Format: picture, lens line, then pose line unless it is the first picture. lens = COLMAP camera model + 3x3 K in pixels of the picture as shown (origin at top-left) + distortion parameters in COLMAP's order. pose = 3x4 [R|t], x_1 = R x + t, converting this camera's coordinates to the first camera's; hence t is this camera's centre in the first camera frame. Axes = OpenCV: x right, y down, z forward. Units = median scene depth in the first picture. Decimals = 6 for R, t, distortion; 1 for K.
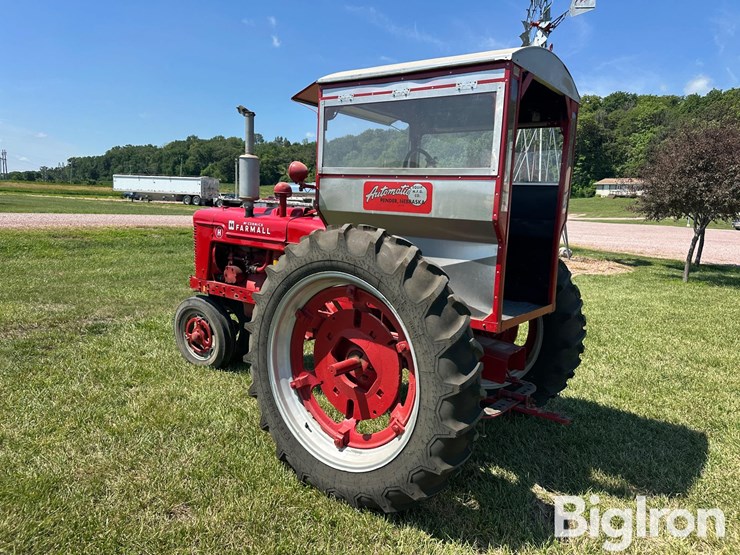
lens RADIAL K [[524.0, 0, 373.5], [0, 524.0, 279.8], [0, 0, 1]] dist [0.035904, -0.050705]
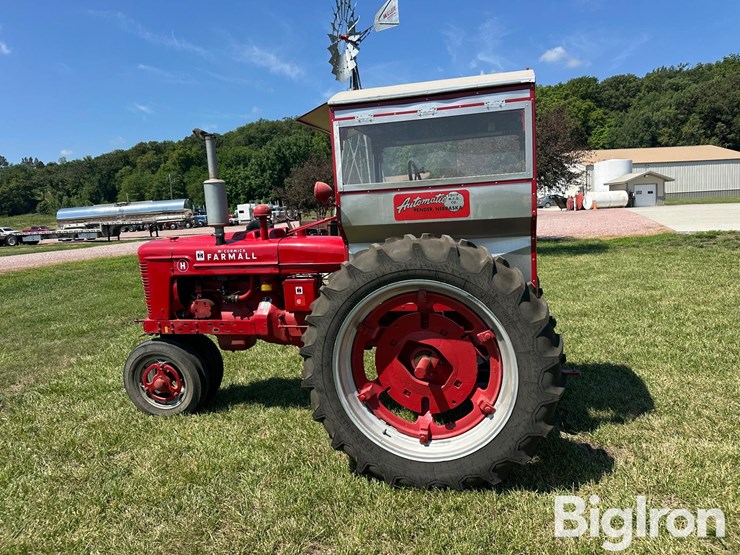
lens RADIAL K [[524.0, 0, 371.4], [0, 524.0, 278.4], [0, 0, 1]] dist [0.035904, -0.050705]
pose [[0.917243, -0.152554, 0.367957, -0.476888], [0.158042, 0.987313, 0.015369, -0.042508], [-0.365633, 0.044055, 0.929716, 0.030748]]
